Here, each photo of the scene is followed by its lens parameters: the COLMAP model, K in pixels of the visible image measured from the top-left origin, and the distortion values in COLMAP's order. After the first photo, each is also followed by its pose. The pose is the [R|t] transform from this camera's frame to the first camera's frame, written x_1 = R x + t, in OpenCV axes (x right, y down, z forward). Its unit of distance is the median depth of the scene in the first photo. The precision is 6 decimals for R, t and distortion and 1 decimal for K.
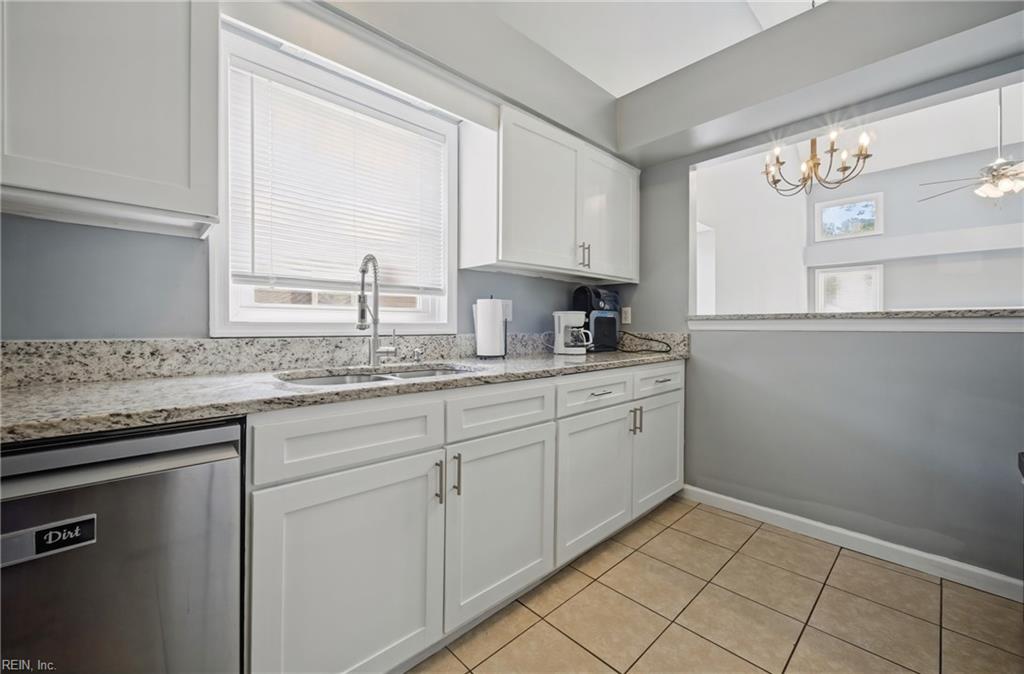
lens RADIAL K [[409.8, 0, 510.5], [0, 409.8, 327.2], [0, 0, 1]] dist [0.000418, 0.000217]
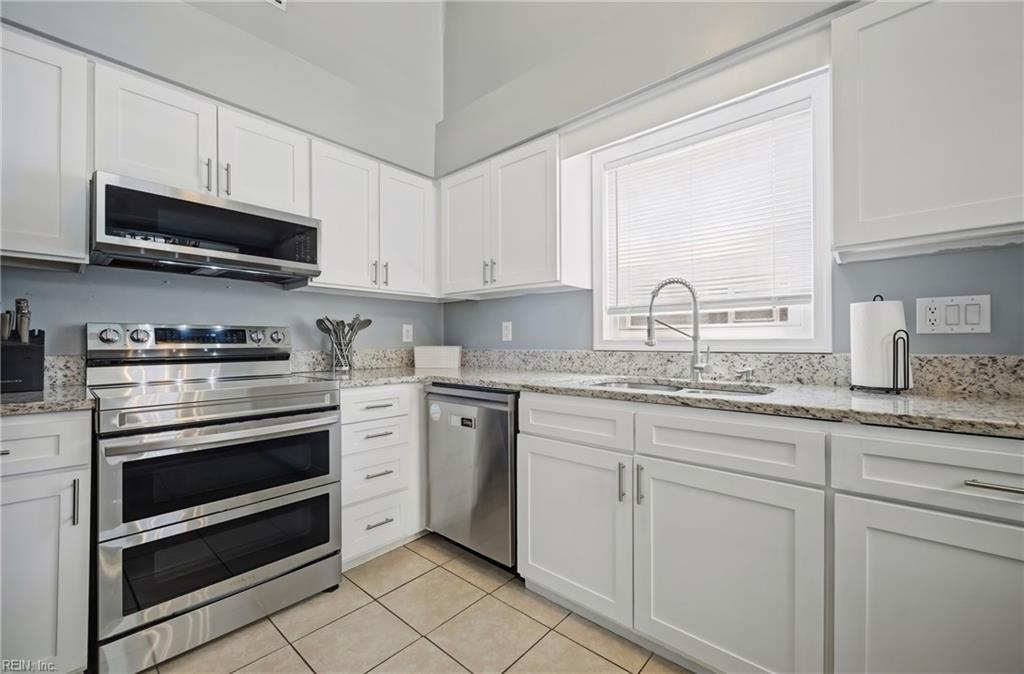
lens RADIAL K [[410.8, 0, 517.5], [0, 410.8, 342.2], [0, 0, 1]] dist [-0.002888, -0.000054]
pose [[0.103615, -0.003698, -0.994611, 0.601743], [0.001515, 0.999993, -0.003560, -0.001015], [0.994616, -0.001138, 0.103620, 0.394361]]
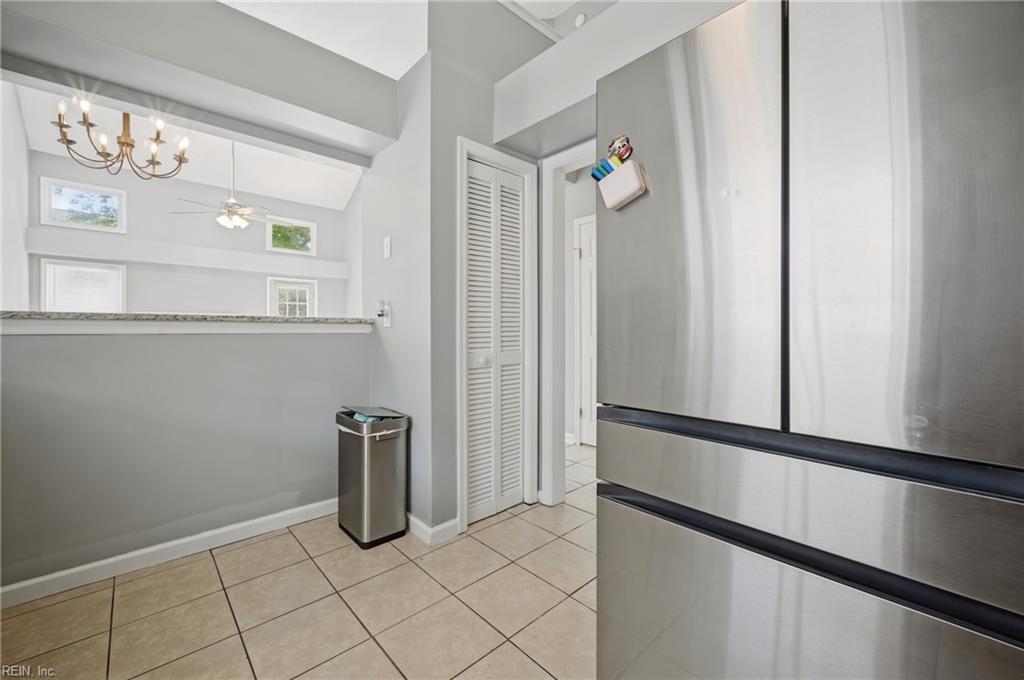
lens RADIAL K [[410.3, 0, 511.0], [0, 410.3, 332.6], [0, 0, 1]] dist [-0.001638, -0.000021]
pose [[0.008542, -0.006665, 0.999941, -0.192693], [0.000287, 0.999978, 0.006663, 0.000170], [-0.999963, 0.000230, 0.008544, 0.267749]]
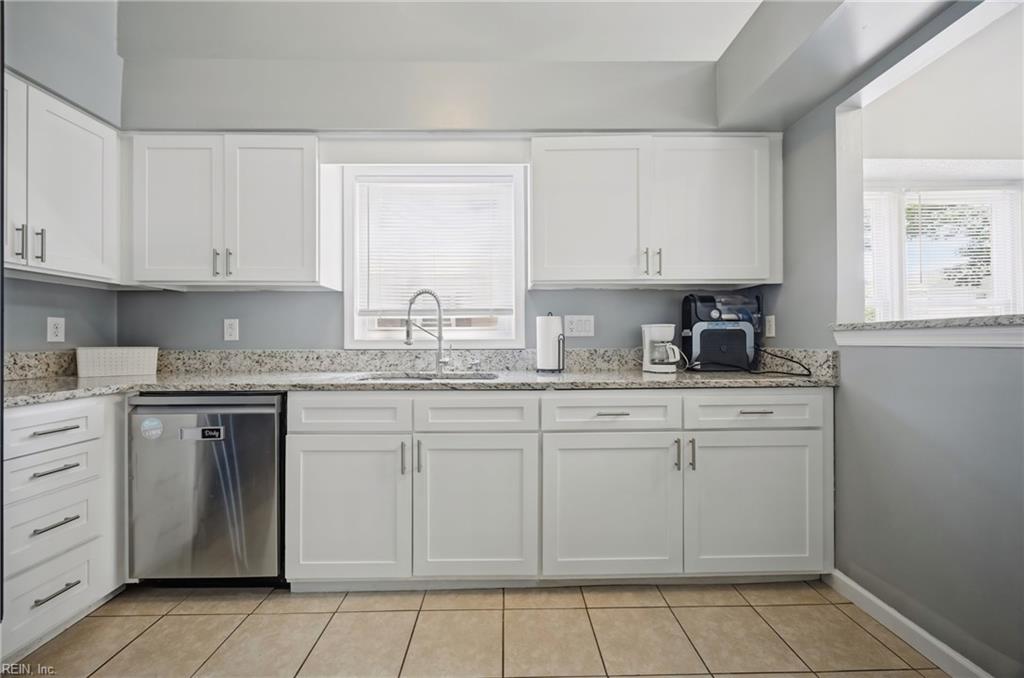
lens RADIAL K [[411.2, 0, 509.0], [0, 411.2, 338.6], [0, 0, 1]] dist [0.000149, 0.000333]
pose [[0.738456, -0.008903, -0.674243, 0.654961], [0.004296, 0.999955, -0.008499, -0.001480], [0.674288, 0.003379, 0.738461, 0.155224]]
